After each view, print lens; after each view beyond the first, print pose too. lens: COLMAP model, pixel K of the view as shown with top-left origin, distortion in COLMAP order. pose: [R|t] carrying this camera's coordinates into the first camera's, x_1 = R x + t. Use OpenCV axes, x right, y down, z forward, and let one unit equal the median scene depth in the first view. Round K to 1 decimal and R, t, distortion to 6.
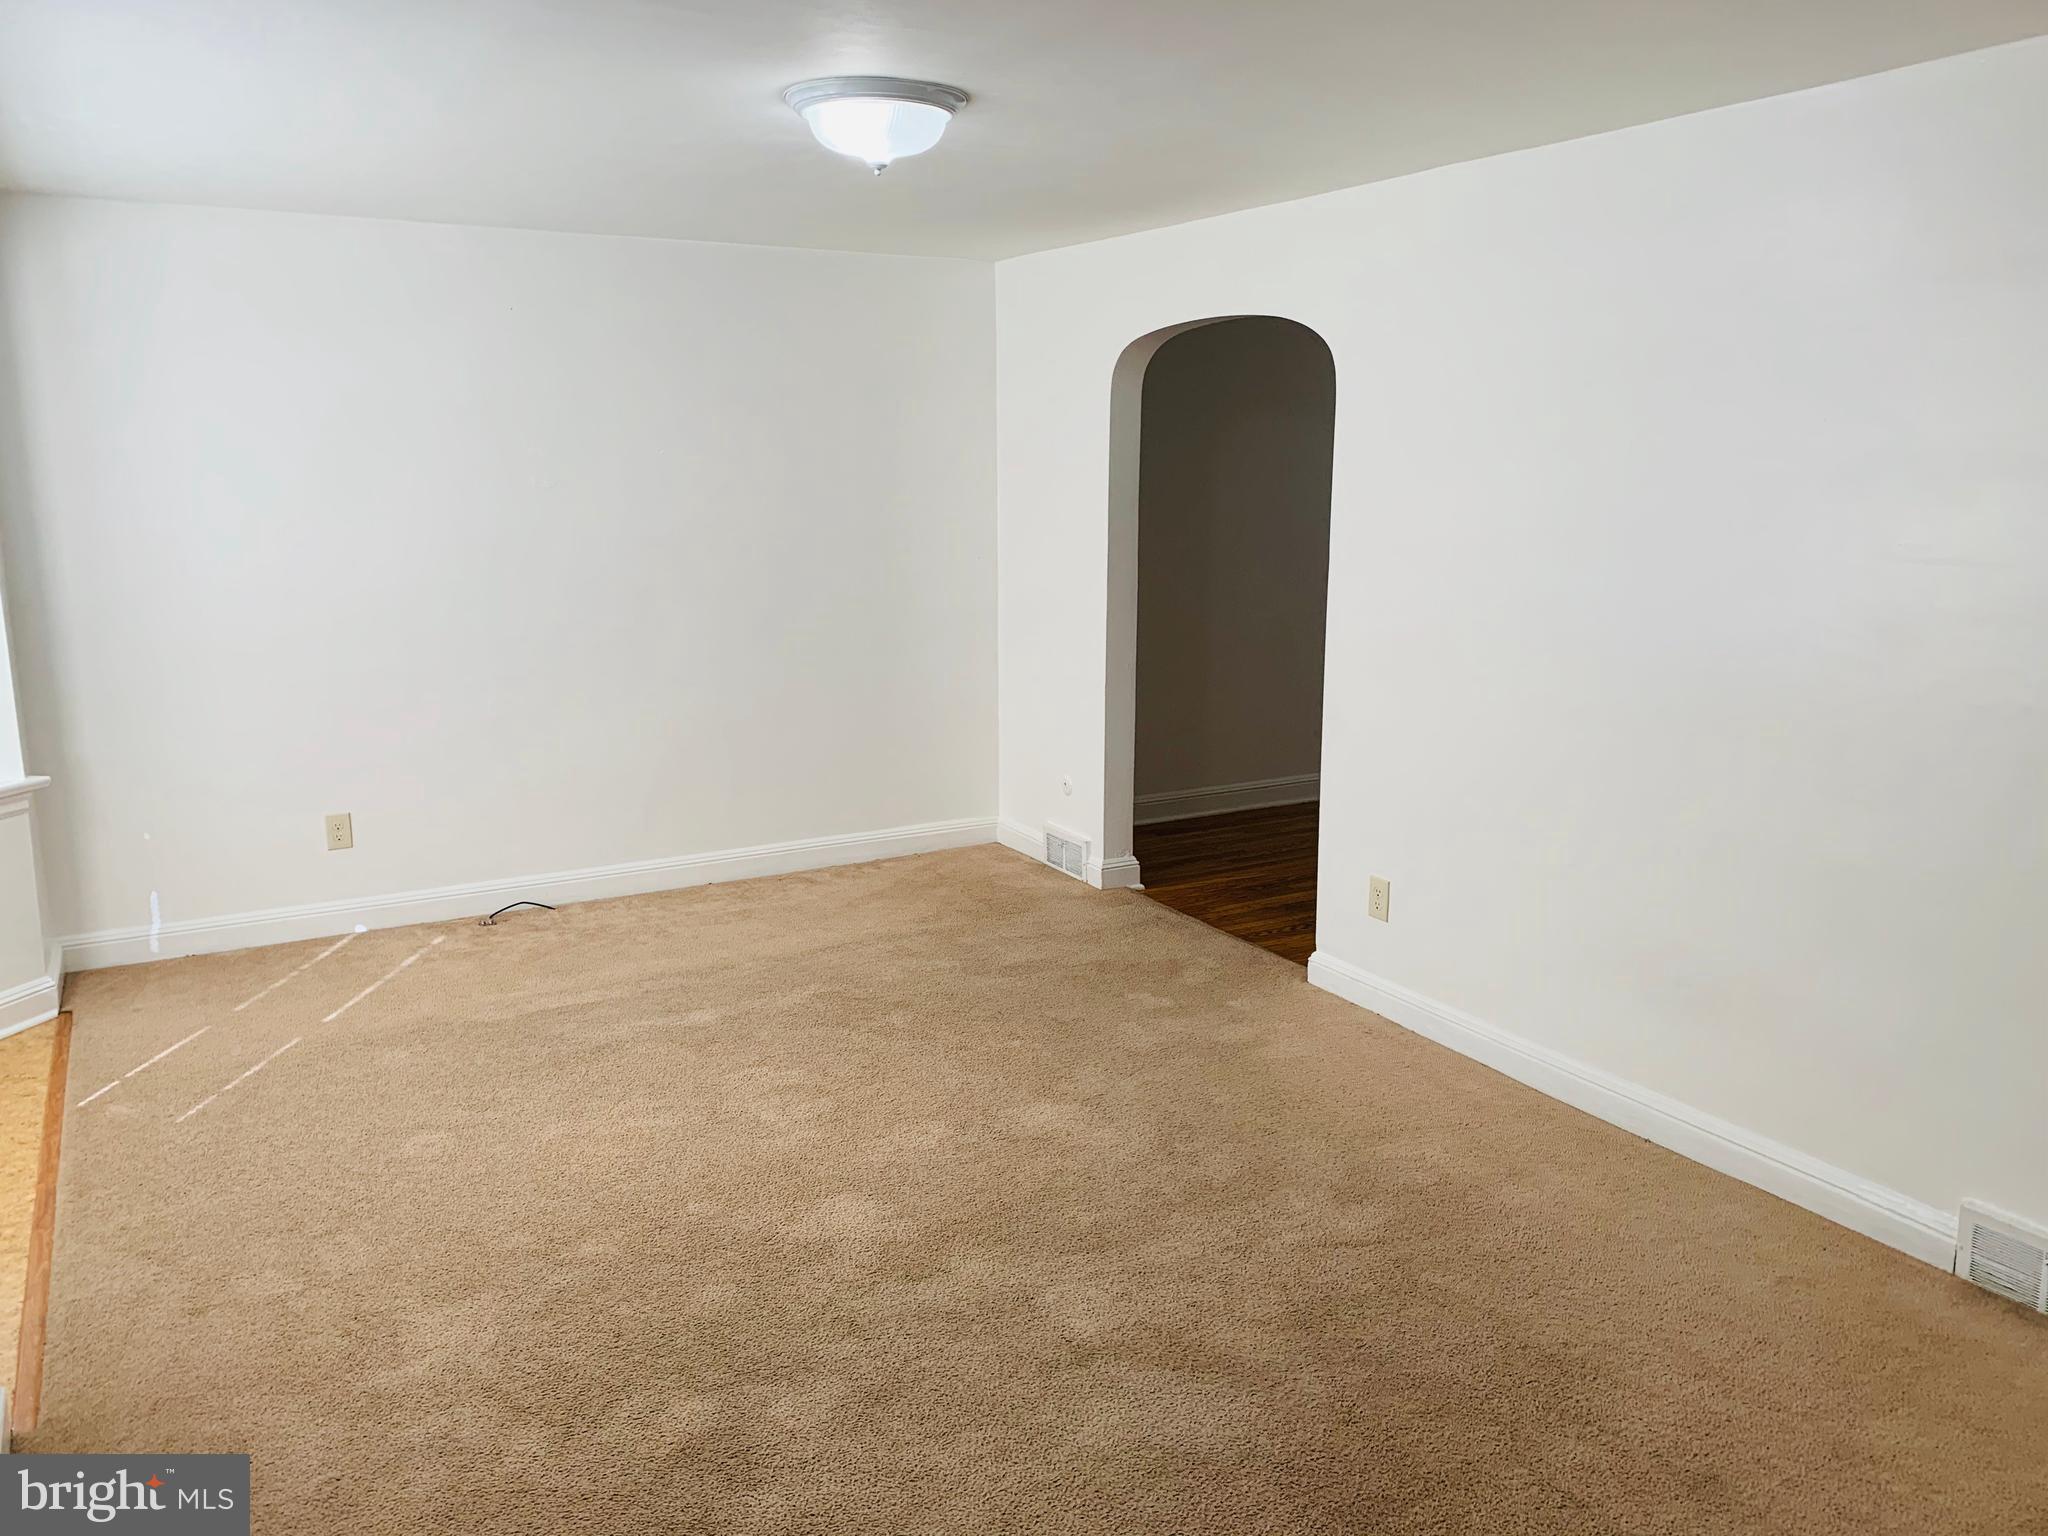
lens RADIAL K [[1561.3, 0, 1024.0], [0, 1561.3, 768.0], [0, 0, 1]] dist [0.060024, -0.037807]
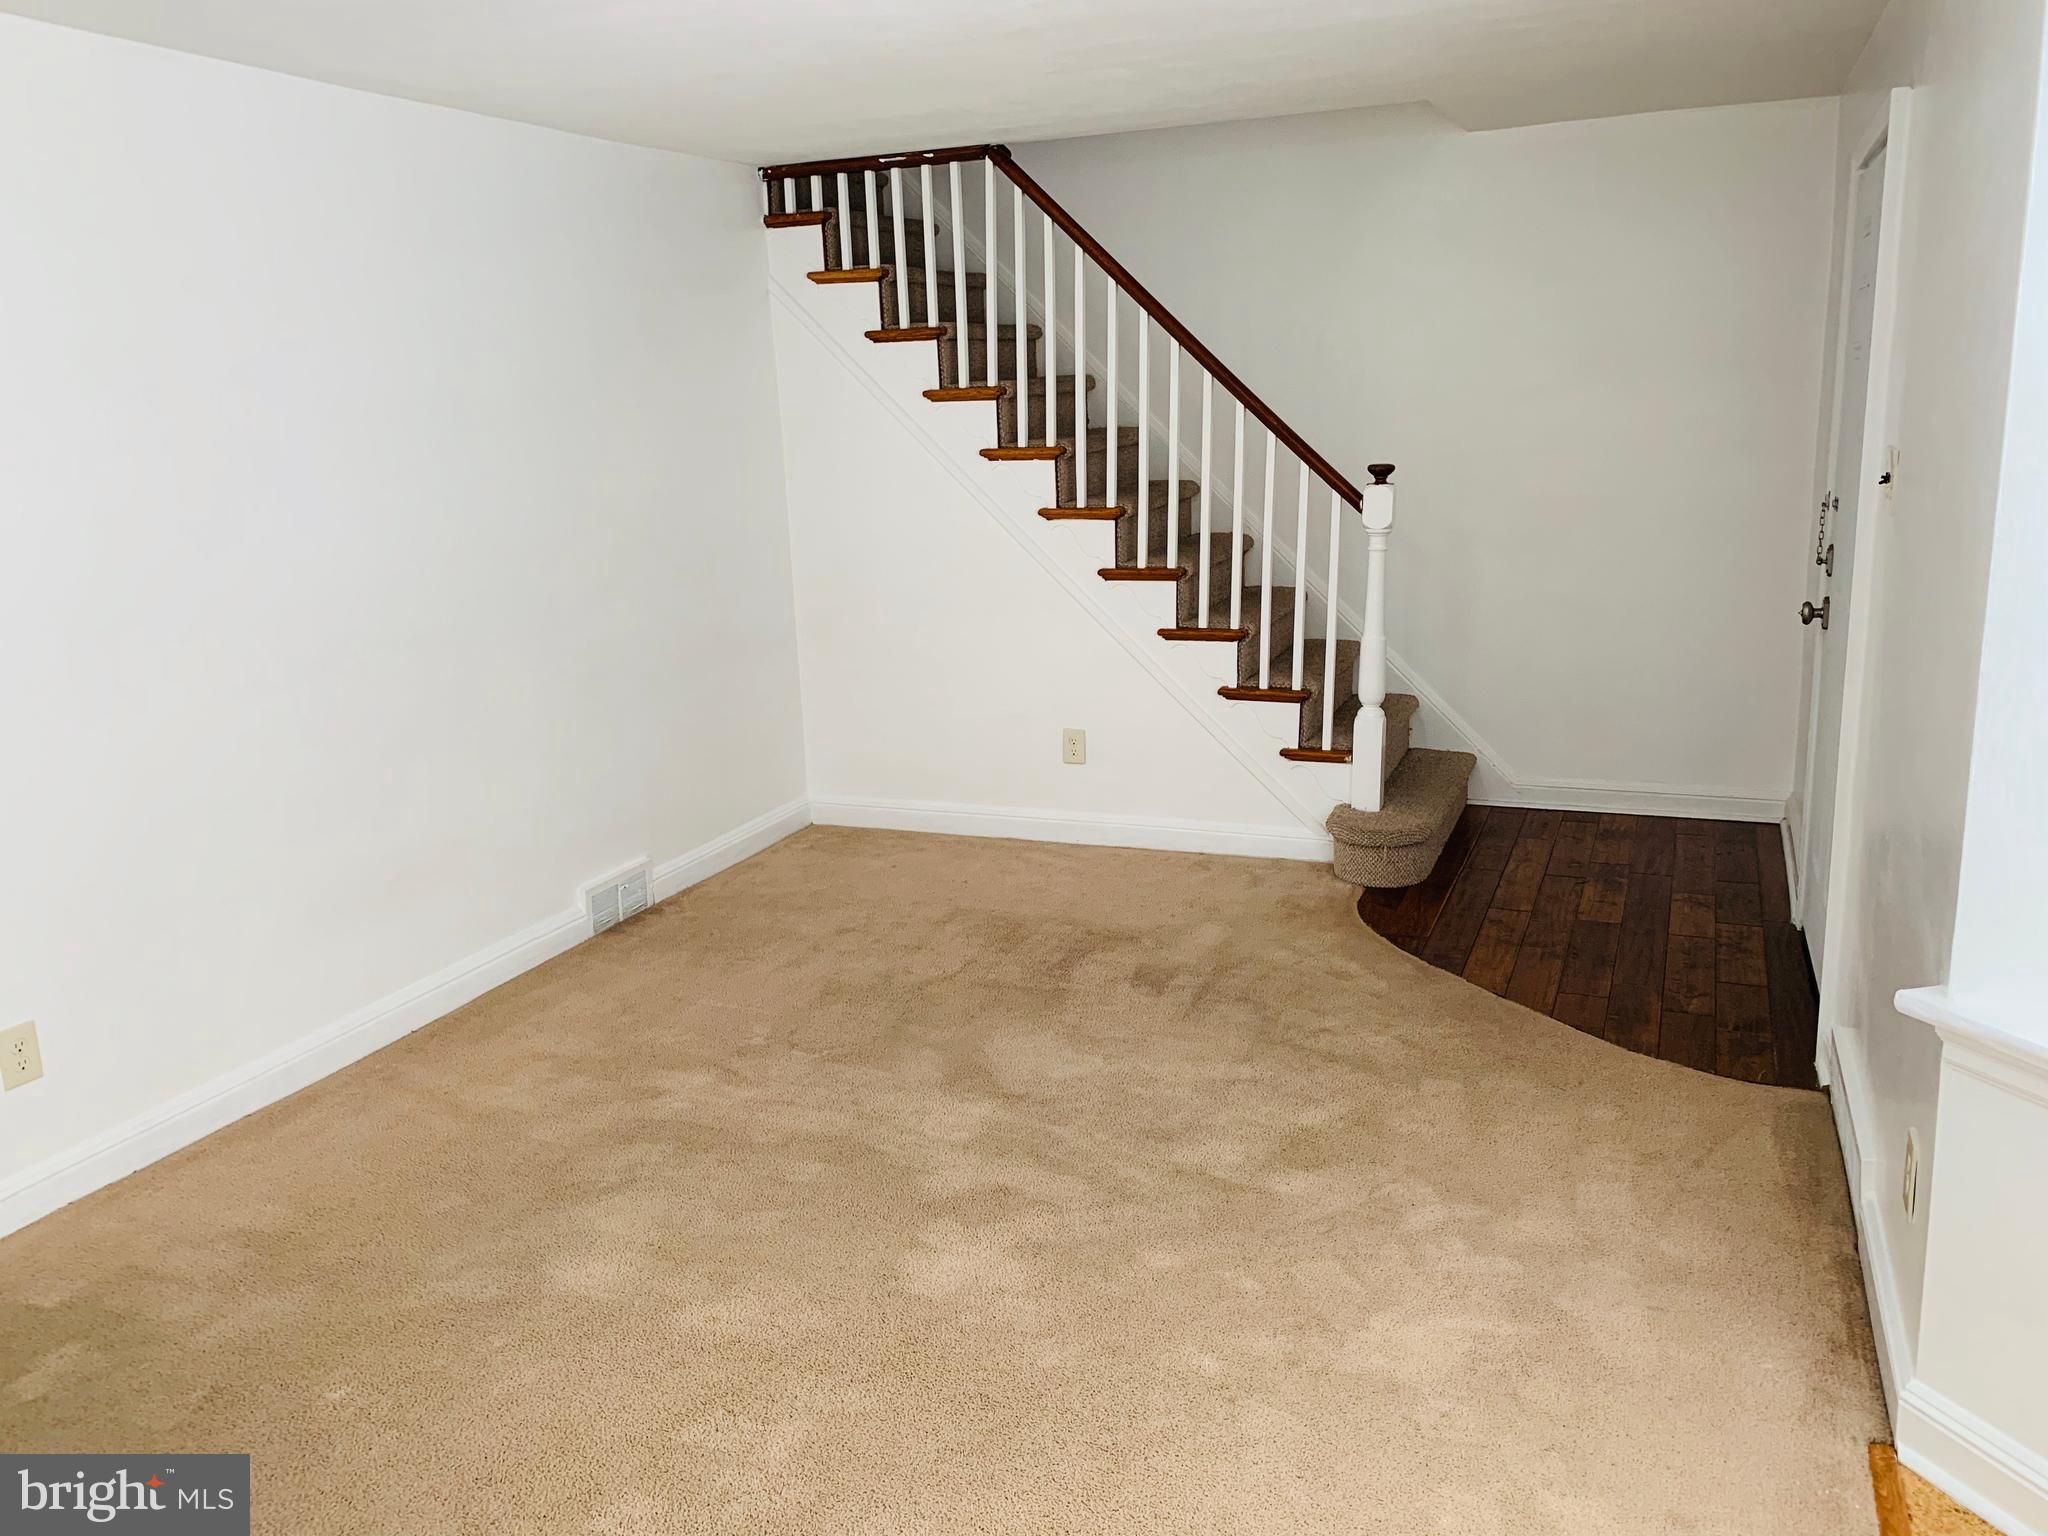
lens RADIAL K [[1561.3, 0, 1024.0], [0, 1561.3, 768.0], [0, 0, 1]] dist [0.060024, -0.037807]
pose [[-0.613655, -0.159995, 0.773194, -0.769324], [0.200443, 0.915608, 0.348548, -0.255057], [-0.763708, 0.368869, -0.529798, 1.360976]]
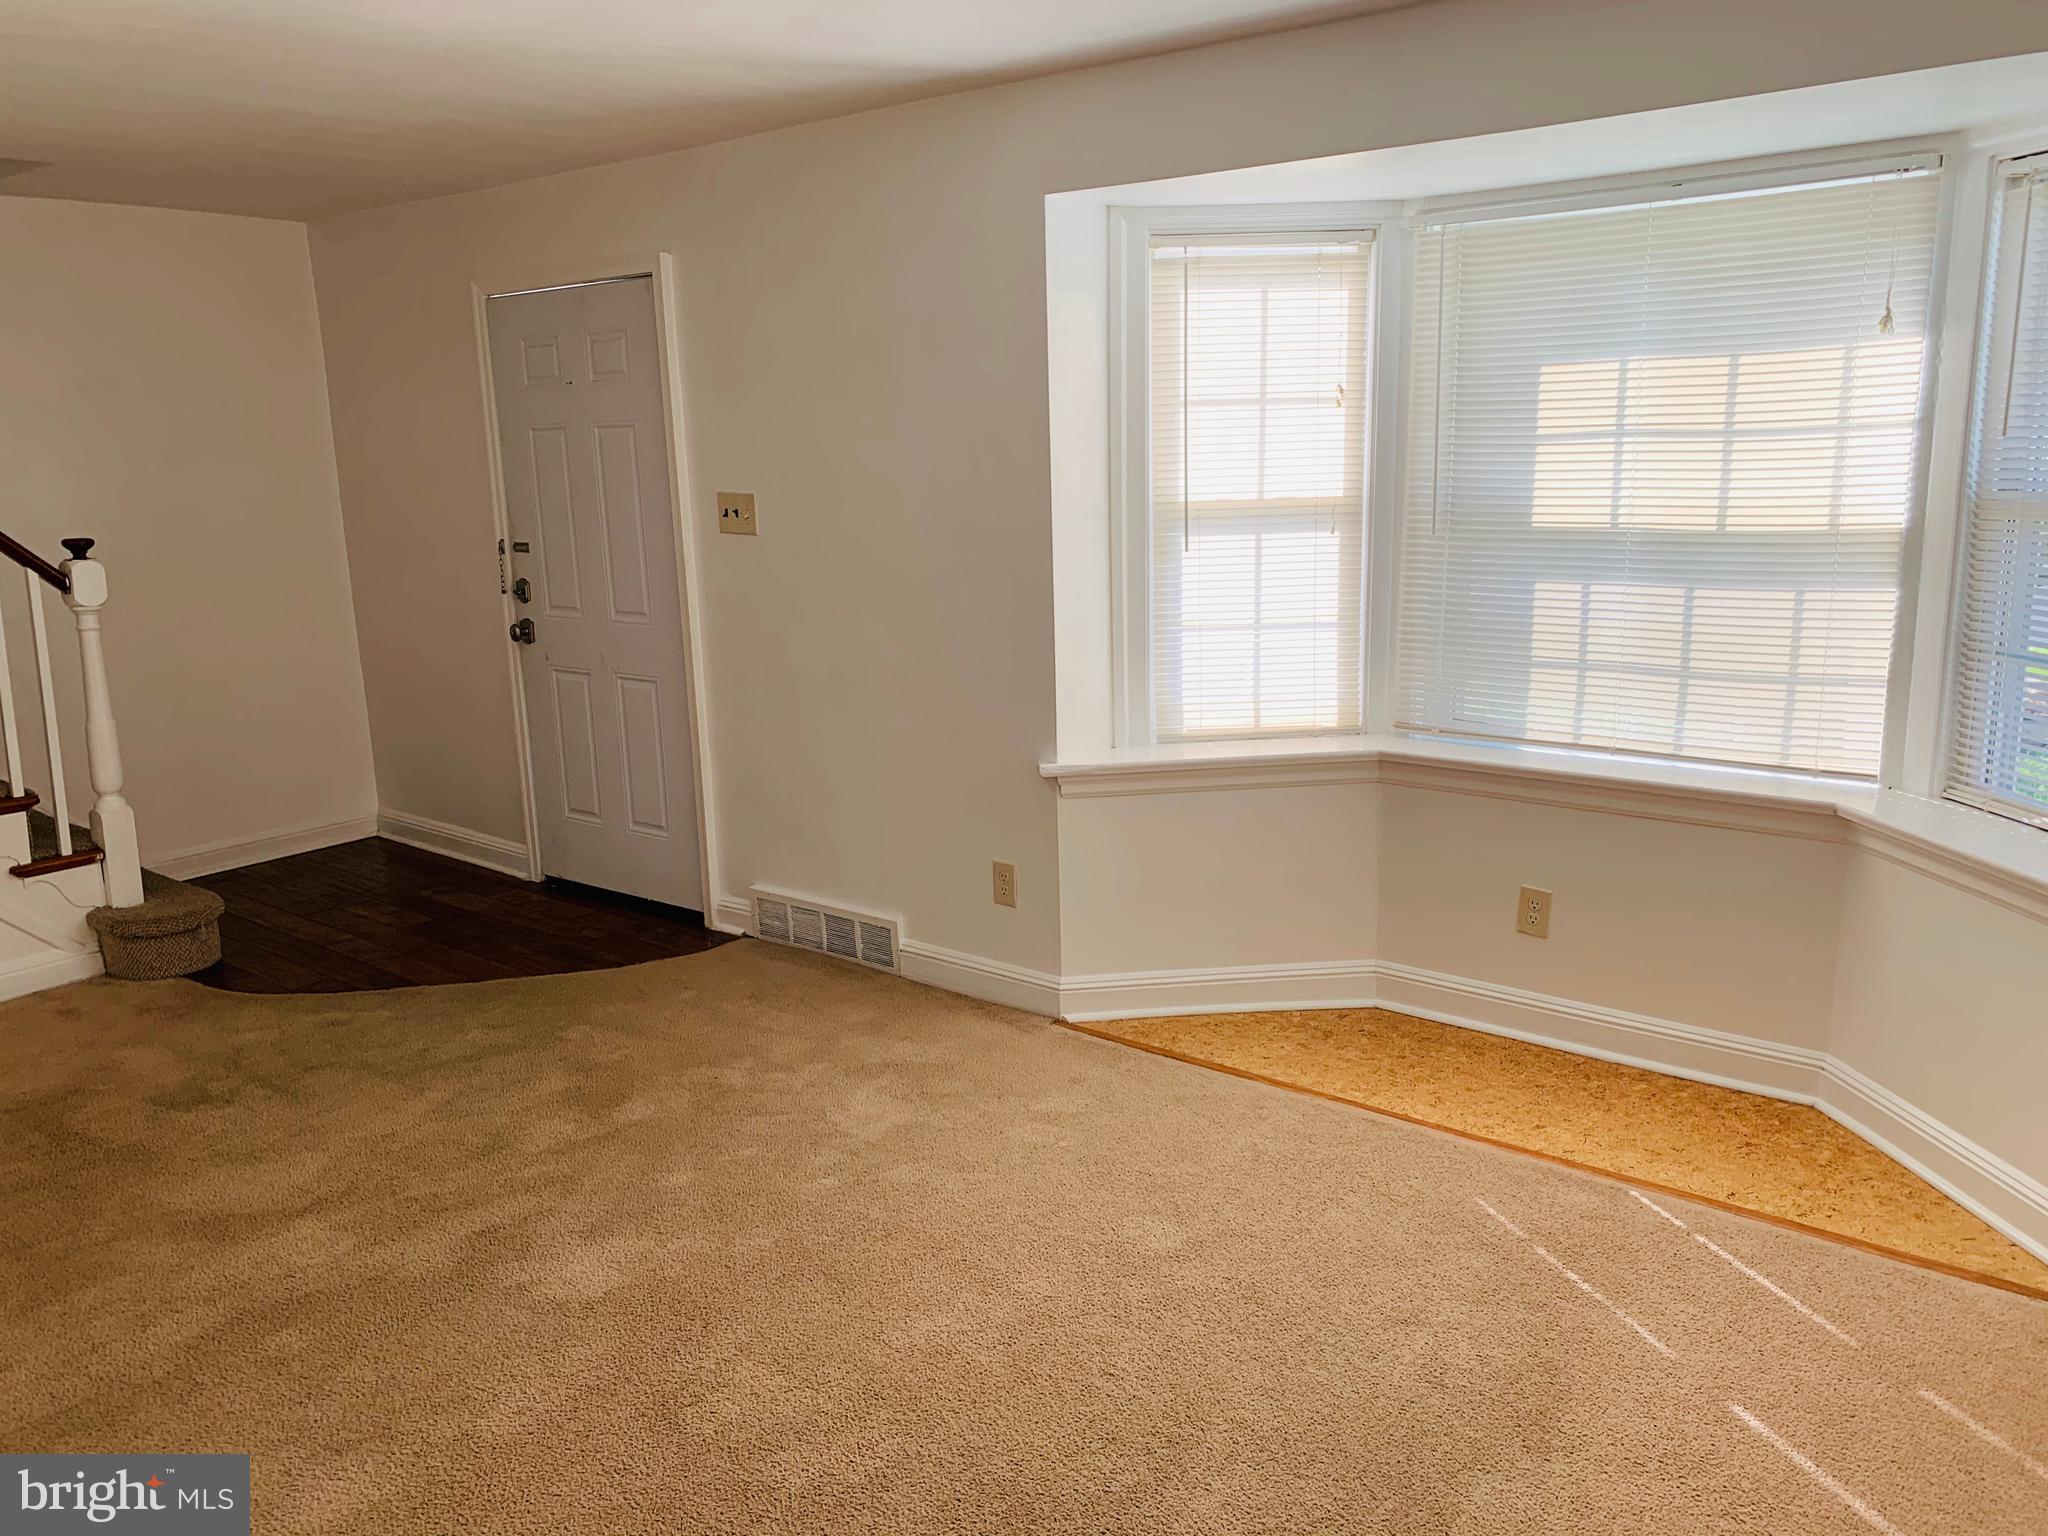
lens RADIAL K [[1594.6, 0, 1037.4], [0, 1594.6, 759.2], [0, 0, 1]] dist [0.009047, 0.005013]
pose [[-0.926049, 0.109053, -0.361303, -0.057860], [-0.046675, 0.916899, 0.396382, -0.354889], [0.374505, 0.383933, -0.844003, 1.795315]]
